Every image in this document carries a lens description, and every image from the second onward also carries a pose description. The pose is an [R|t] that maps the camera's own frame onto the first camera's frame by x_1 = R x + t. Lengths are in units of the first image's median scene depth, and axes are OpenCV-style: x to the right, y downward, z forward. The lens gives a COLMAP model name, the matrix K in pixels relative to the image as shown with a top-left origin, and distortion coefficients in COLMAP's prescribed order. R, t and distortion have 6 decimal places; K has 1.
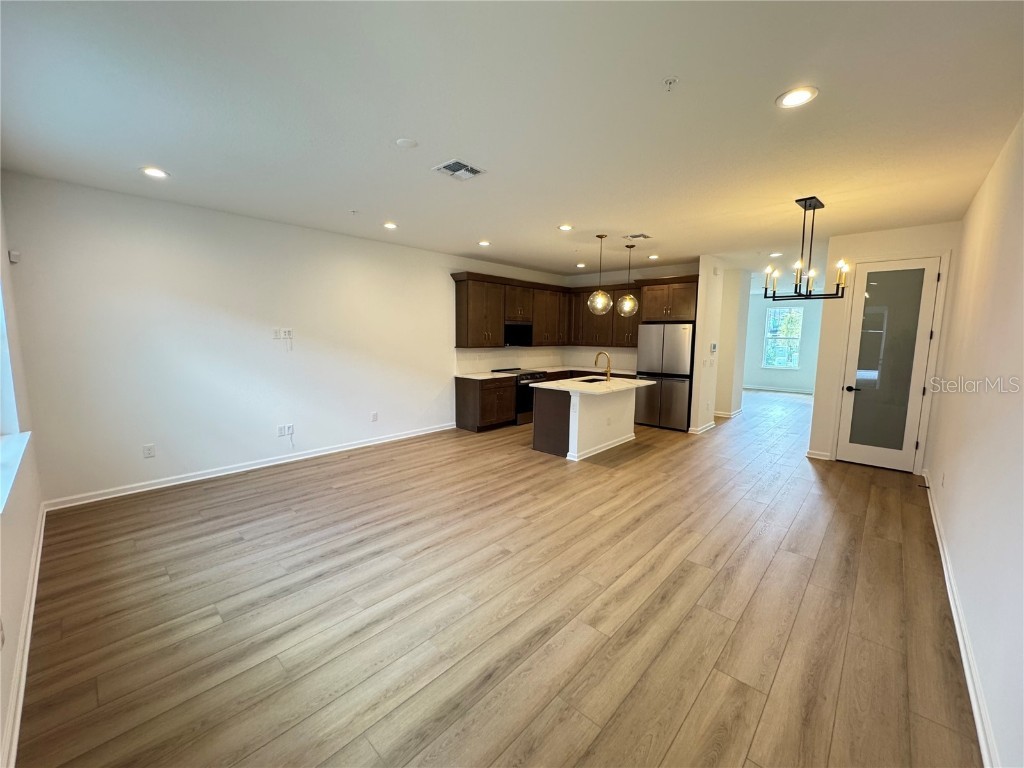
lens RADIAL K [[409.3, 0, 512.0], [0, 409.3, 384.0], [0, 0, 1]] dist [-0.007550, -0.000089]
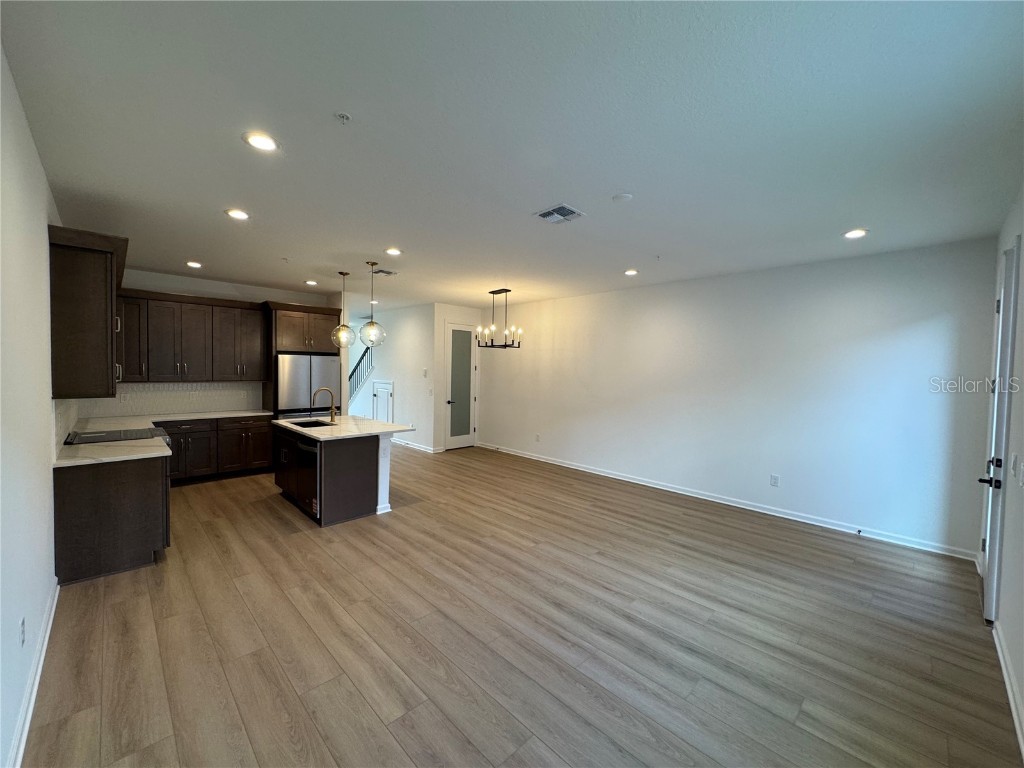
lens RADIAL K [[411.3, 0, 510.0], [0, 411.3, 382.0], [0, 0, 1]] dist [-0.001351, 0.000184]
pose [[0.048022, -0.041375, 0.997989, -0.705328], [0.103775, 0.993941, 0.036214, -0.095529], [-0.993441, 0.101827, 0.052025, 0.664554]]
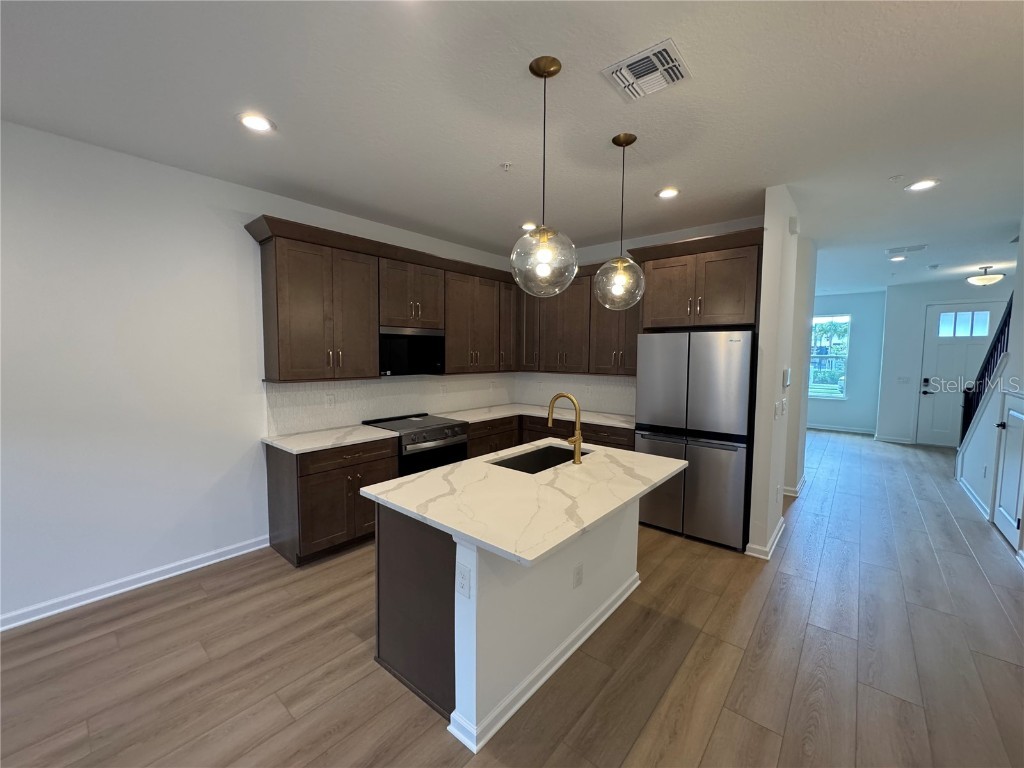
lens RADIAL K [[411.3, 0, 510.0], [0, 411.3, 382.0], [0, 0, 1]] dist [-0.001351, 0.000184]
pose [[0.999264, -0.004734, 0.038054, 0.174019], [0.006571, 0.998811, -0.048302, -0.081974], [-0.037780, 0.048517, 0.998108, 0.665584]]
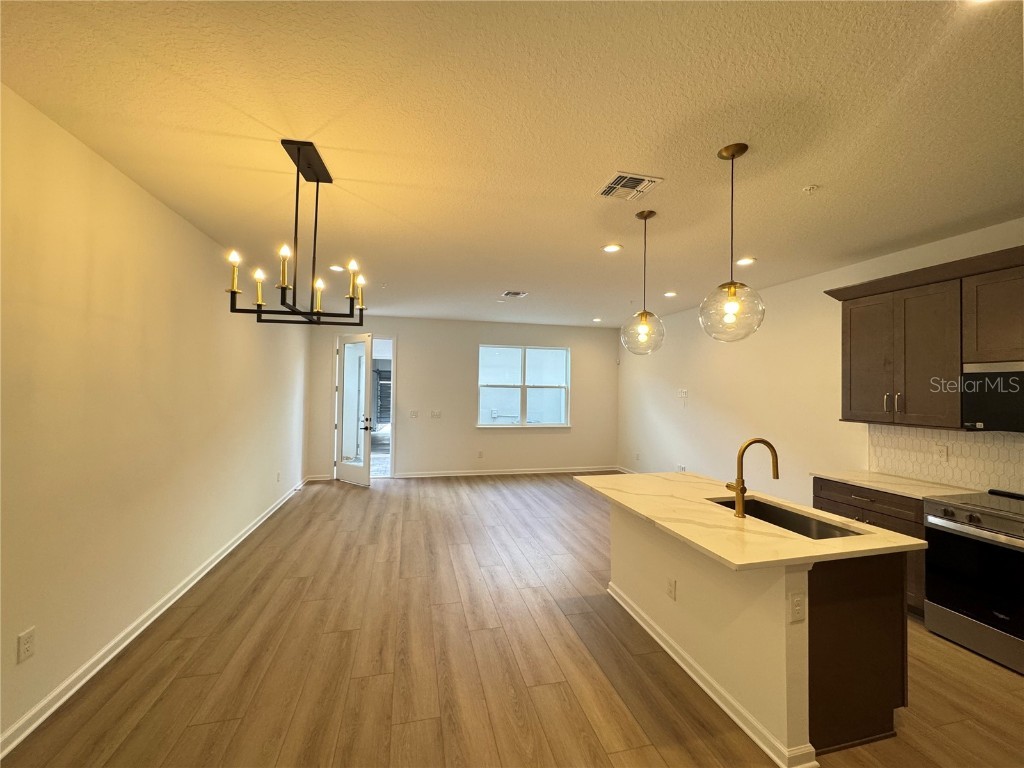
lens RADIAL K [[411.3, 0, 510.0], [0, 411.3, 382.0], [0, 0, 1]] dist [-0.001351, 0.000184]
pose [[-0.550424, -0.031459, -0.834292, 0.778340], [-0.120602, 0.991805, 0.042169, -0.139179], [0.826129, 0.123828, -0.549707, 1.180716]]
